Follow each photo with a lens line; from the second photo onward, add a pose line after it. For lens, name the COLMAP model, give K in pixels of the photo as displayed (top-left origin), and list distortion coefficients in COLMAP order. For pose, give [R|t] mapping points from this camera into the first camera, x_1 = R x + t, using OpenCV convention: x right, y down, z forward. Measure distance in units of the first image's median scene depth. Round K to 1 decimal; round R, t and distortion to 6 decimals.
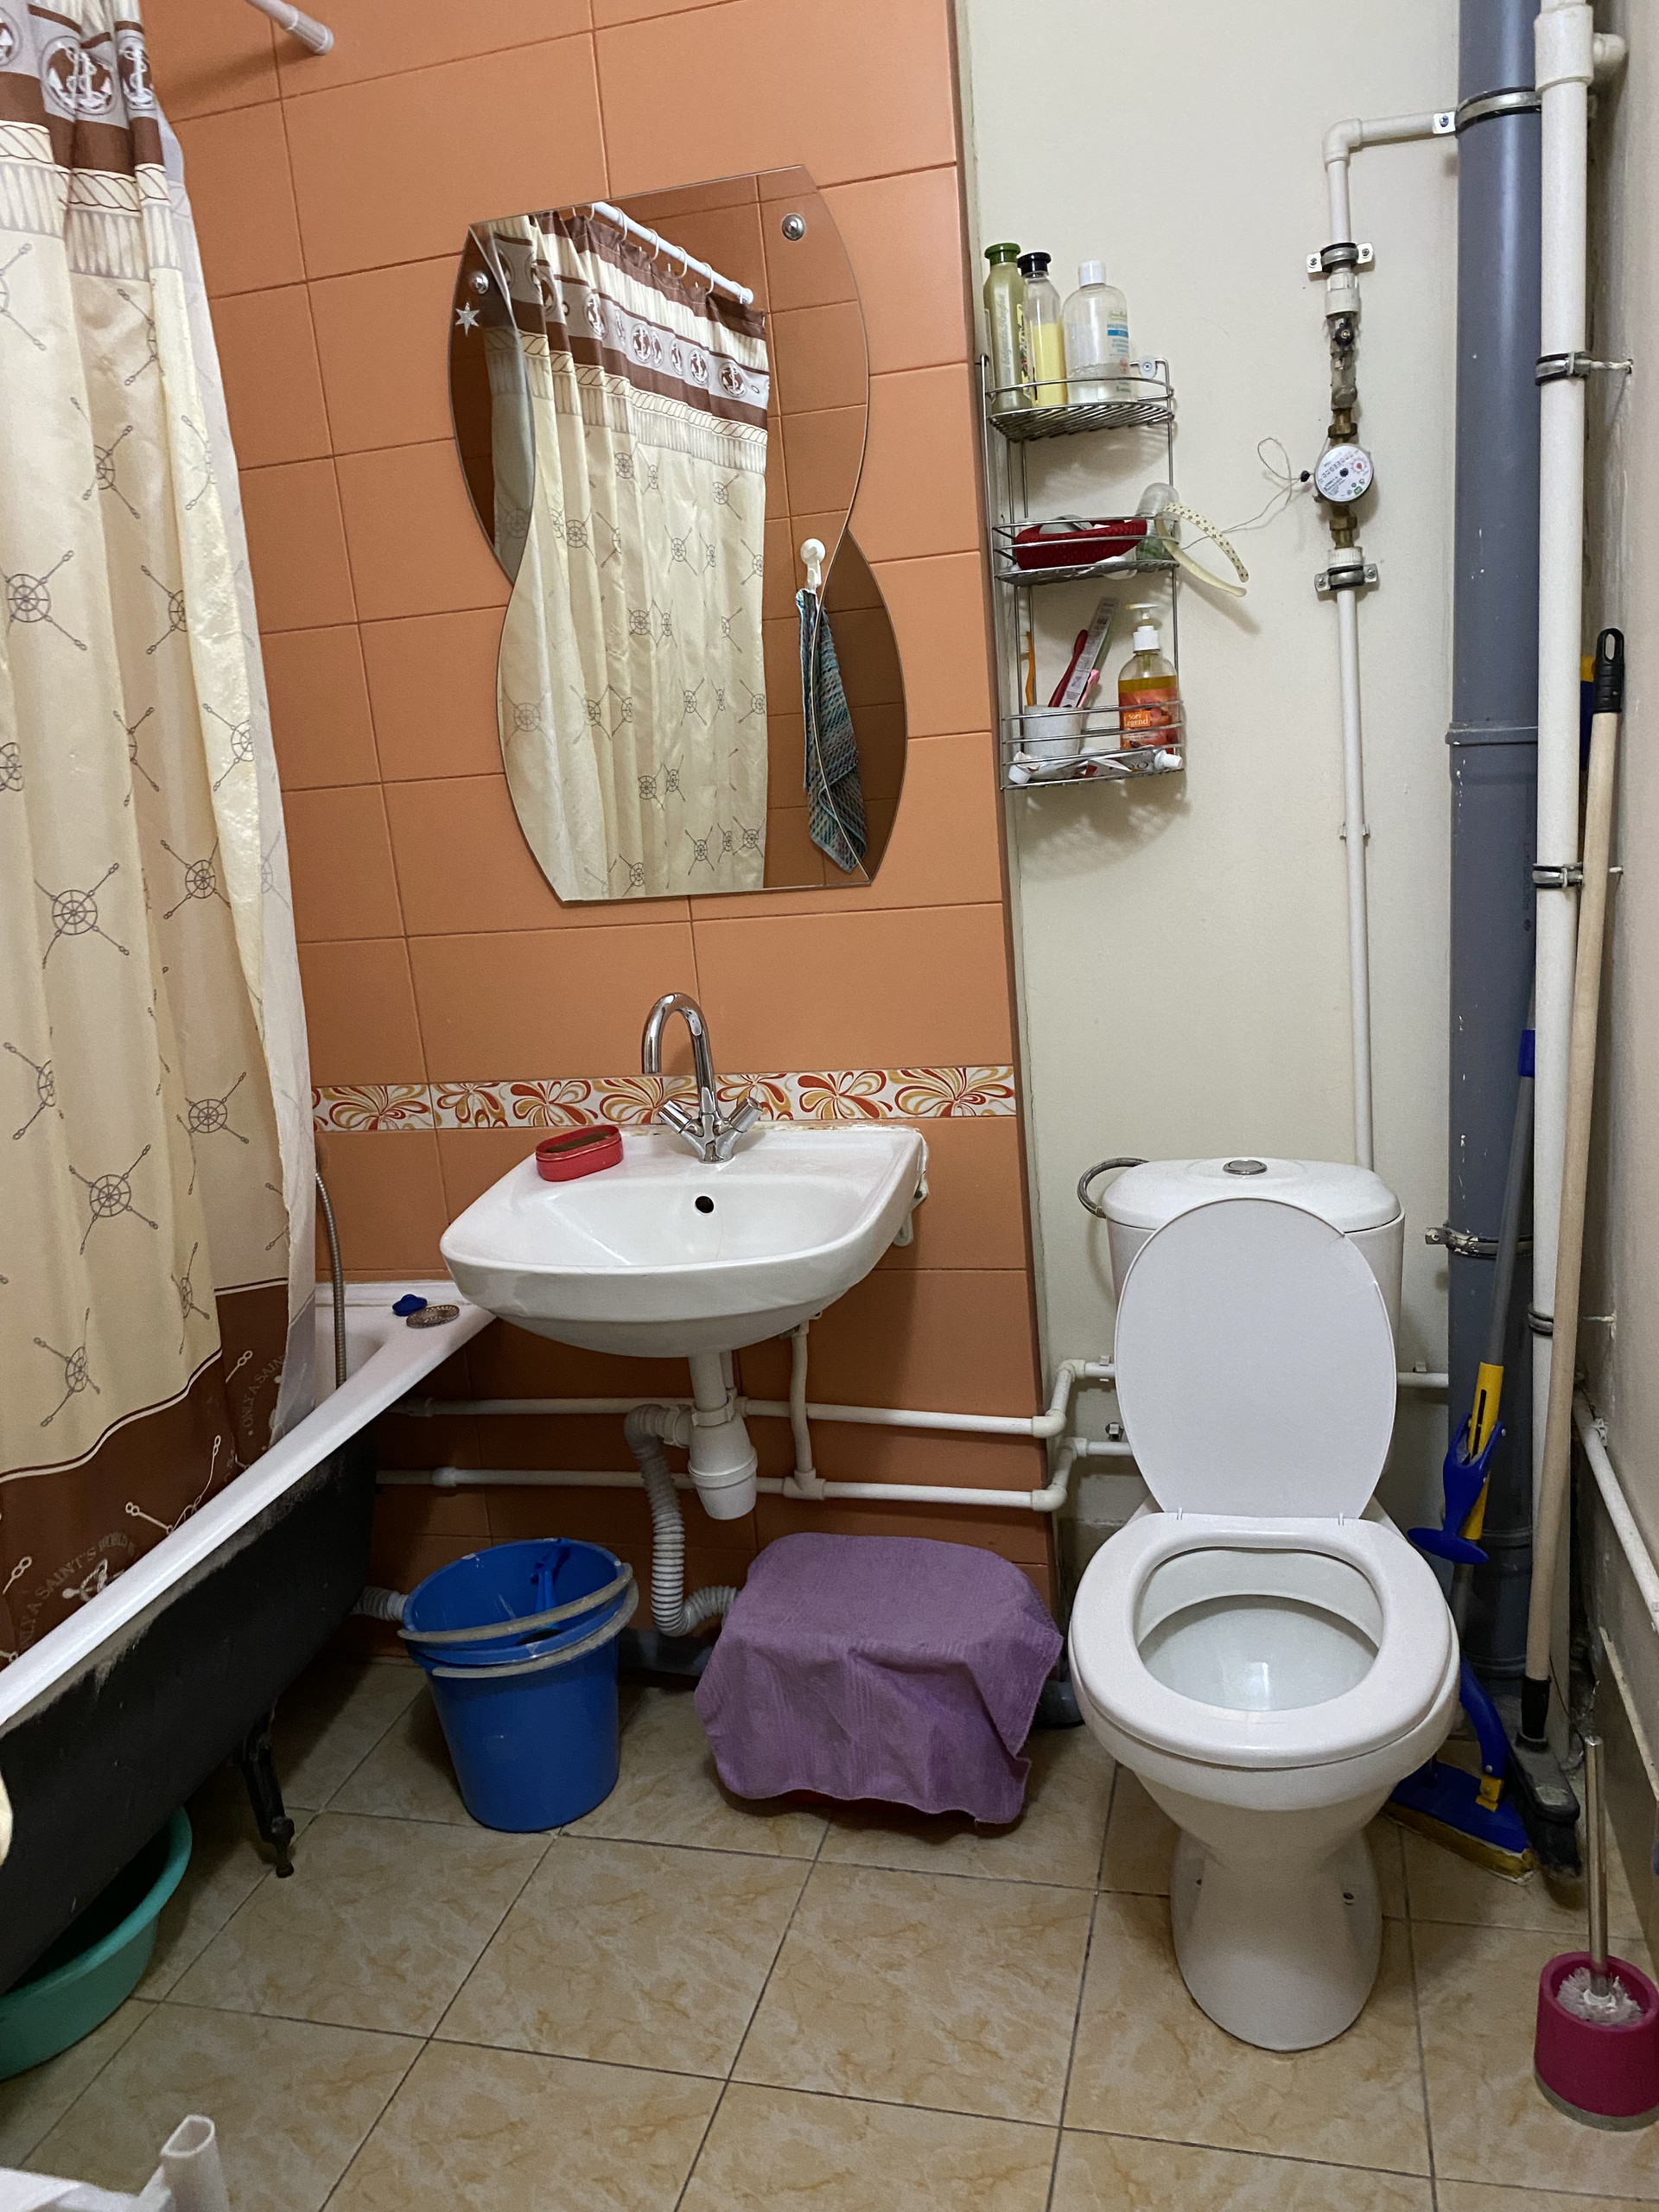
lens RADIAL K [[1712.4, 0, 817.1], [0, 1712.4, 1099.0], [0, 0, 1]] dist [0.031877, -0.037230]
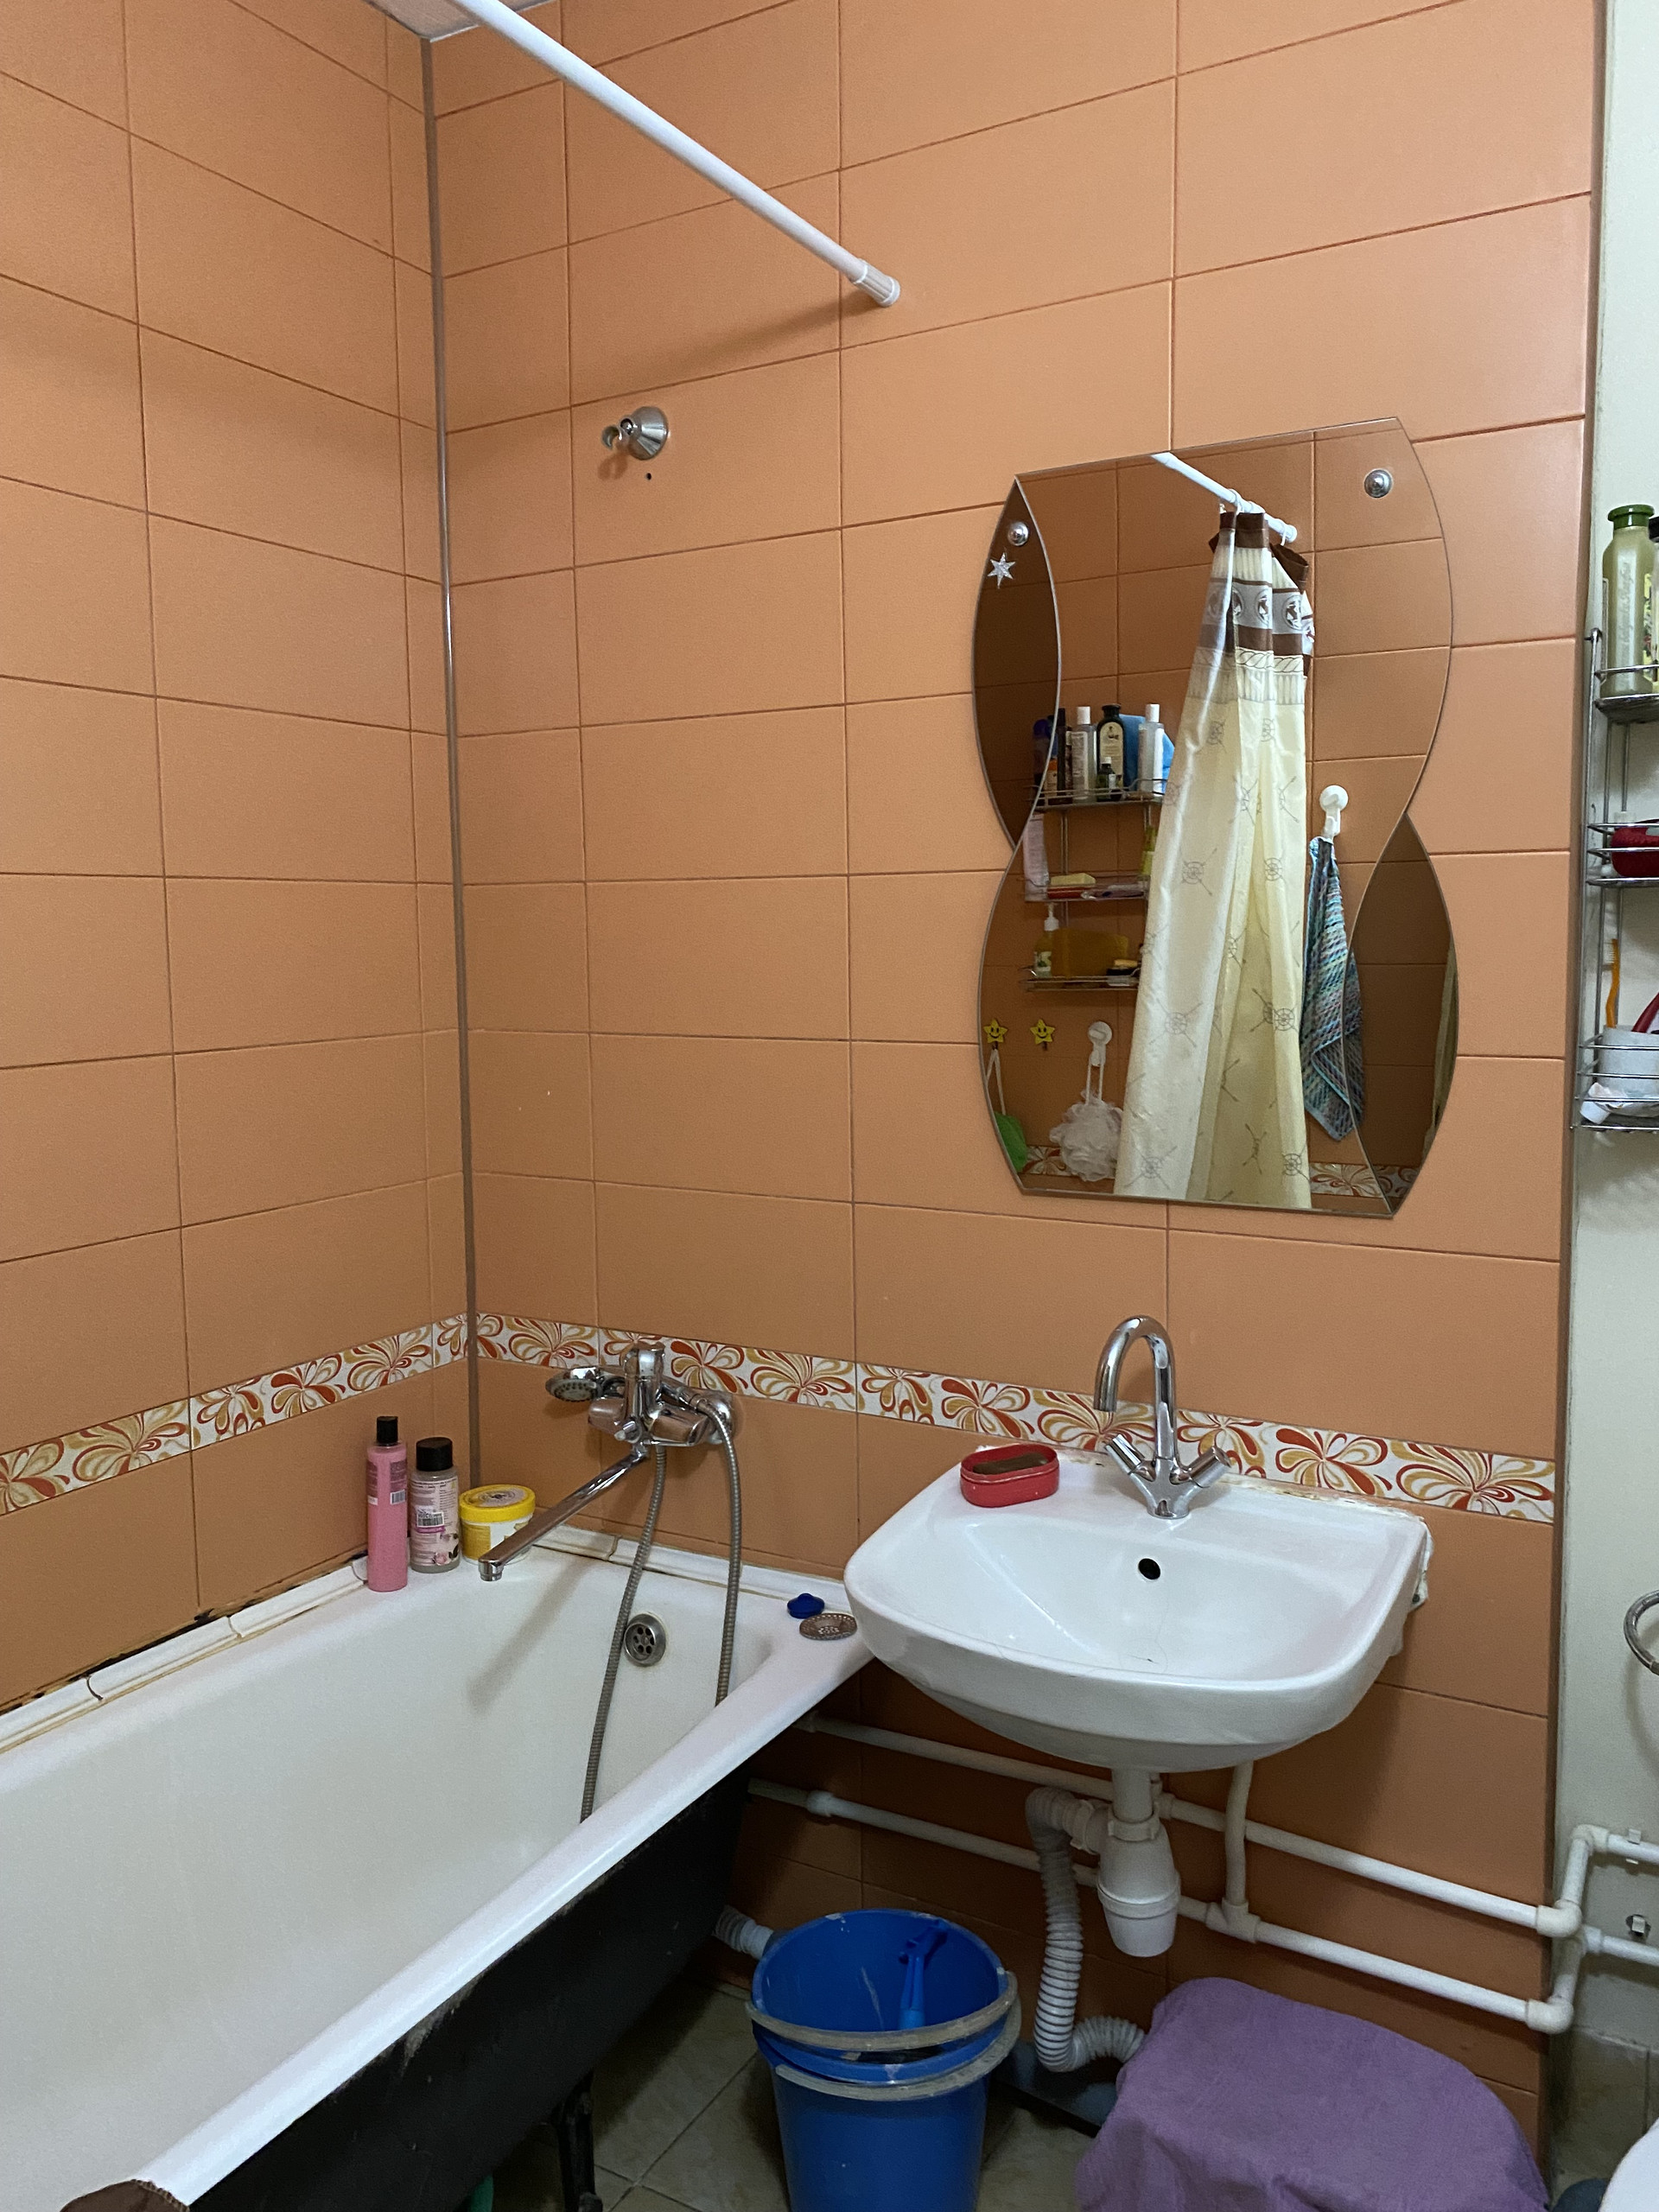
lens RADIAL K [[1712.4, 0, 827.6], [0, 1712.4, 1088.4], [0, 0, 1]] dist [0.031877, -0.037230]
pose [[0.962916, 0.101364, -0.250037, -0.031074], [-0.128271, 0.987299, -0.093738, -0.074213], [0.237360, 0.122335, 0.963688, 0.108676]]
